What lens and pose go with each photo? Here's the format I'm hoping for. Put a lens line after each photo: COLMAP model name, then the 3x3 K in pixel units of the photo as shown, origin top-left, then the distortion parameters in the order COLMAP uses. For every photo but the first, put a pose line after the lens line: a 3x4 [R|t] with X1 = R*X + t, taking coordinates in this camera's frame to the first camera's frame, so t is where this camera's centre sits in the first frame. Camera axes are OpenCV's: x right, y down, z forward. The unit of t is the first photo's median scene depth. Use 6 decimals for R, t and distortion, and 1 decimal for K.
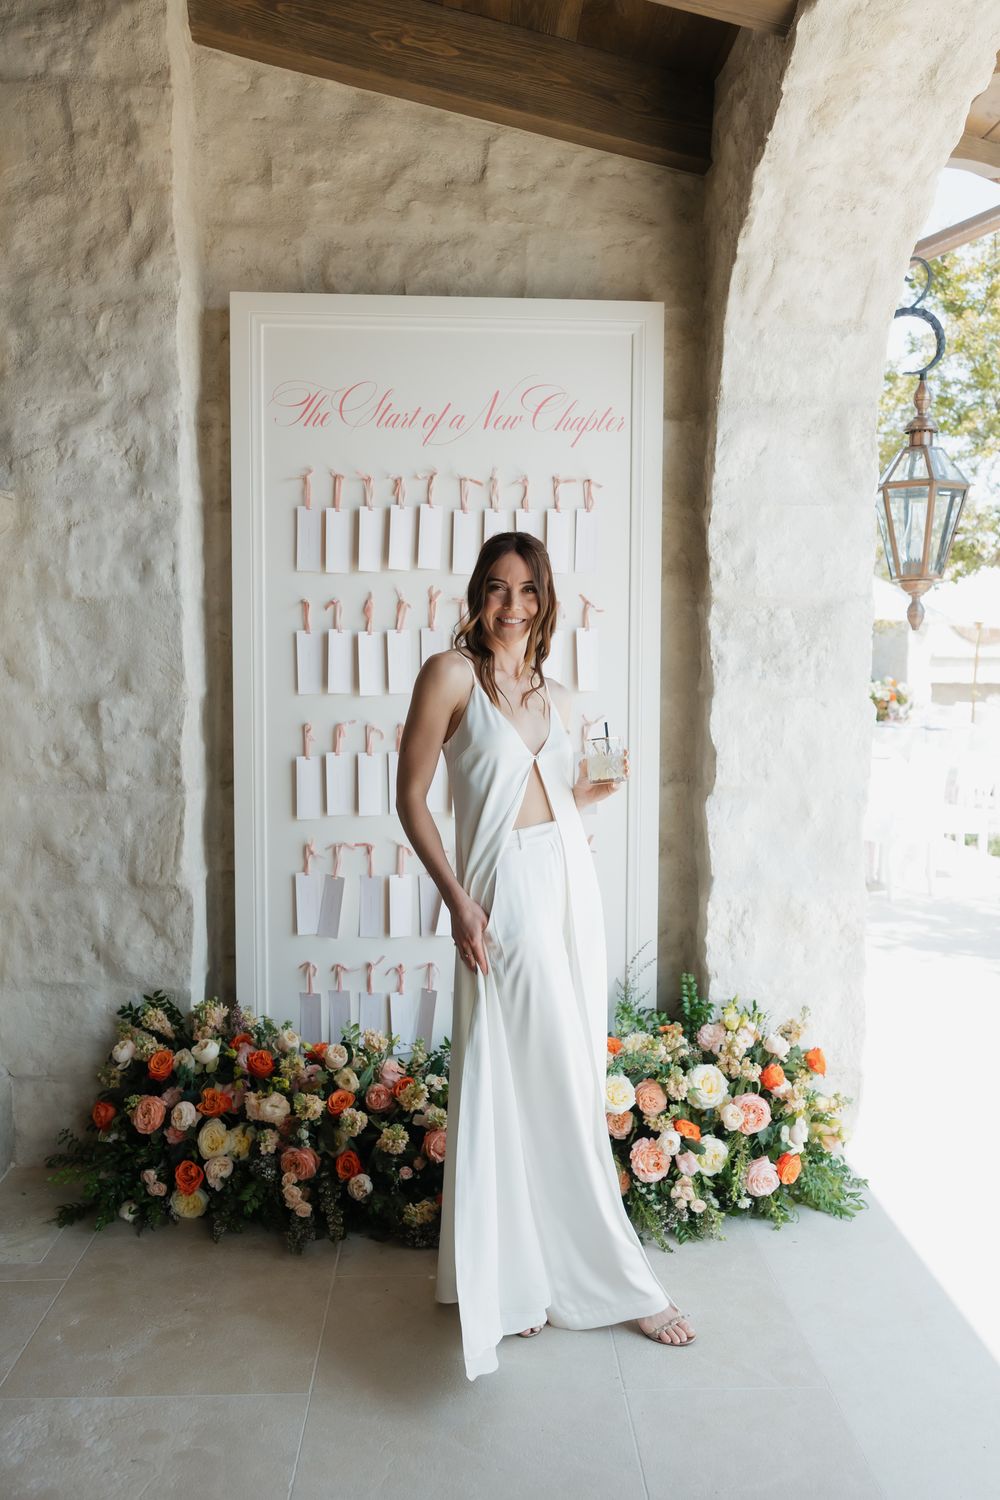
lens RADIAL K [[1263.9, 0, 499.2], [0, 1263.9, 753.2], [0, 0, 1]] dist [-0.004088, 0.024729]
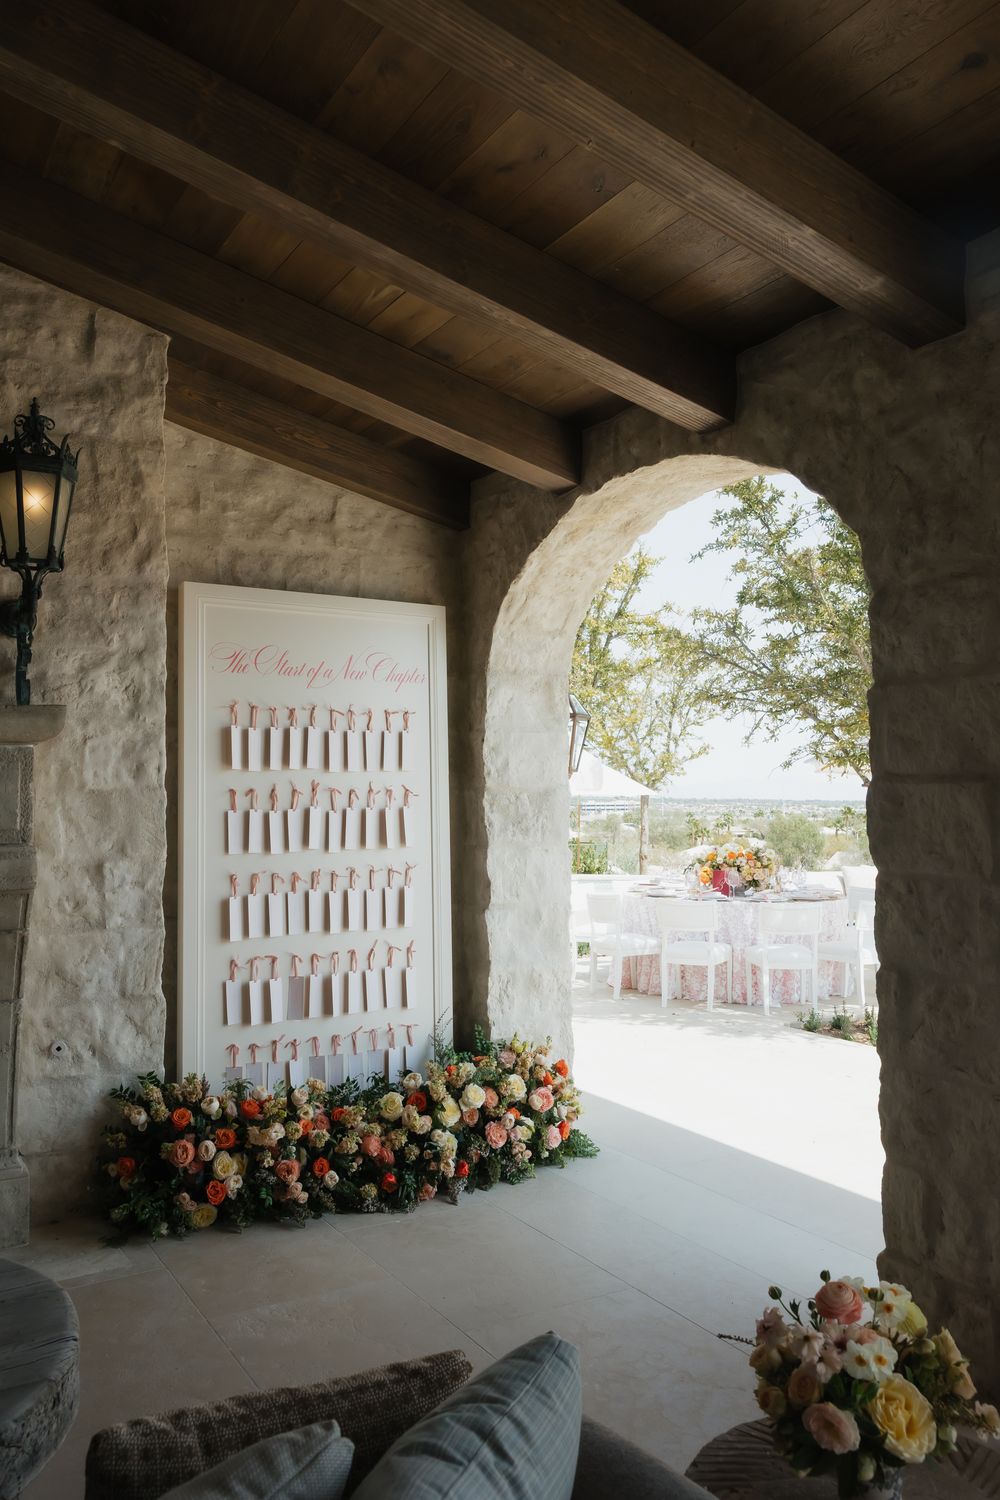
lens RADIAL K [[1263.9, 0, 483.0], [0, 1263.9, 725.5], [0, 0, 1]] dist [-0.004088, 0.024729]
pose [[0.875865, 0.018361, 0.482206, -0.620031], [0.047893, 0.991034, -0.124727, 0.001605], [-0.480173, 0.132339, 0.867133, -0.425014]]
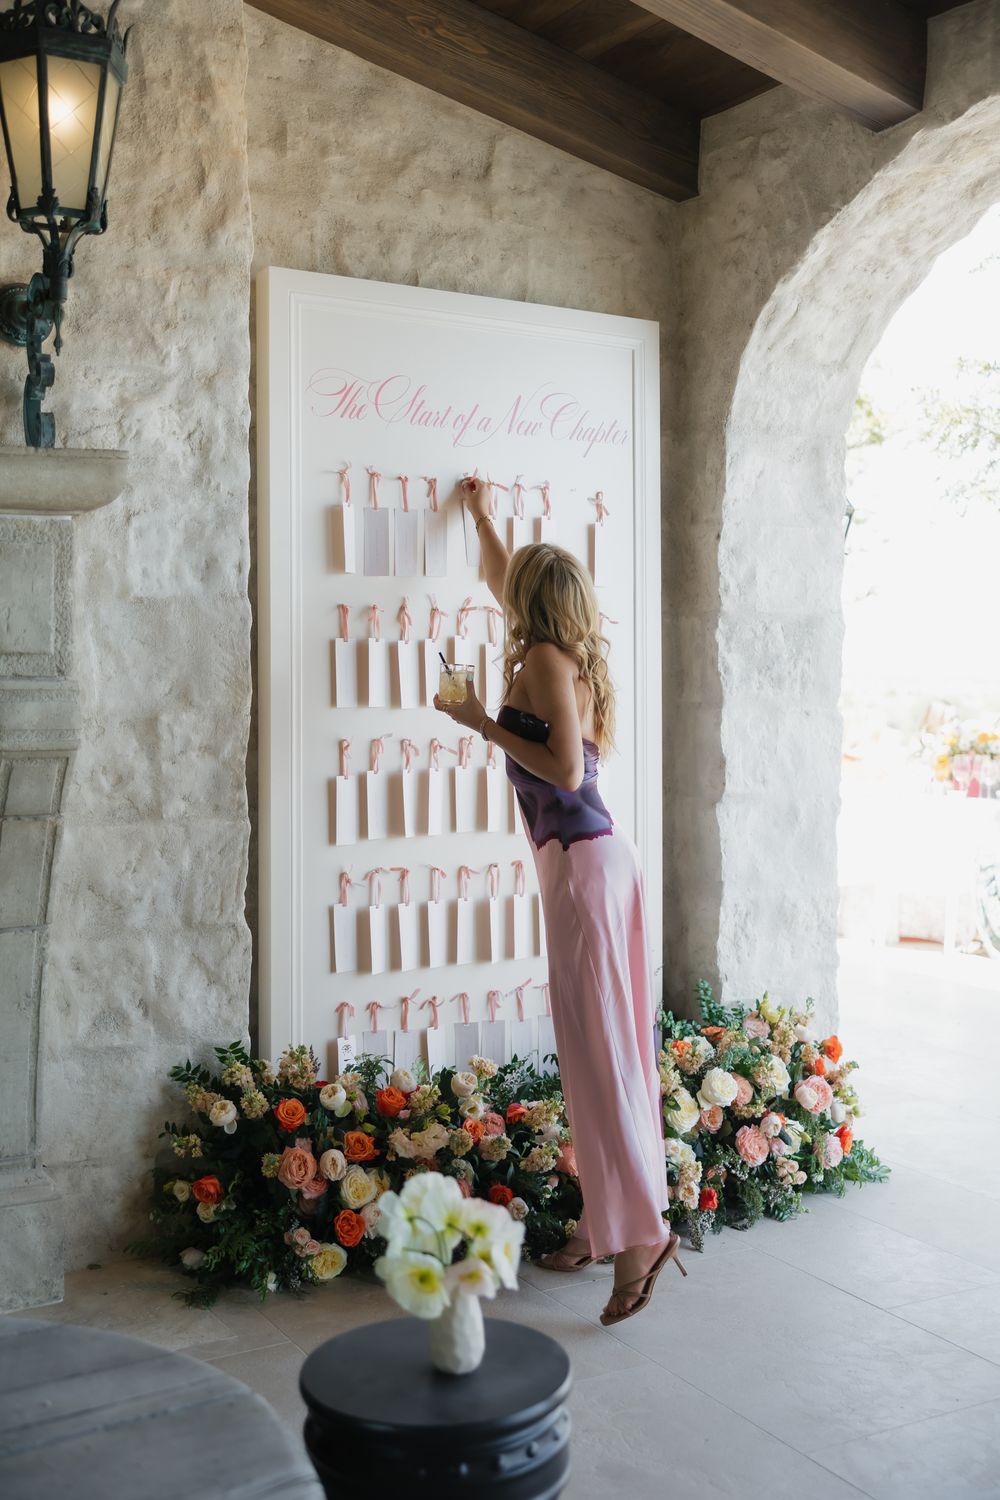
lens RADIAL K [[1789.2, 0, 440.6], [0, 1789.2, 743.2], [0, 0, 1]] dist [-0.006371, 0.000000]
pose [[0.880649, -0.015835, 0.473505, -0.725225], [0.033076, 0.999058, -0.028106, 0.018569], [-0.472614, 0.040413, 0.880343, -0.178534]]
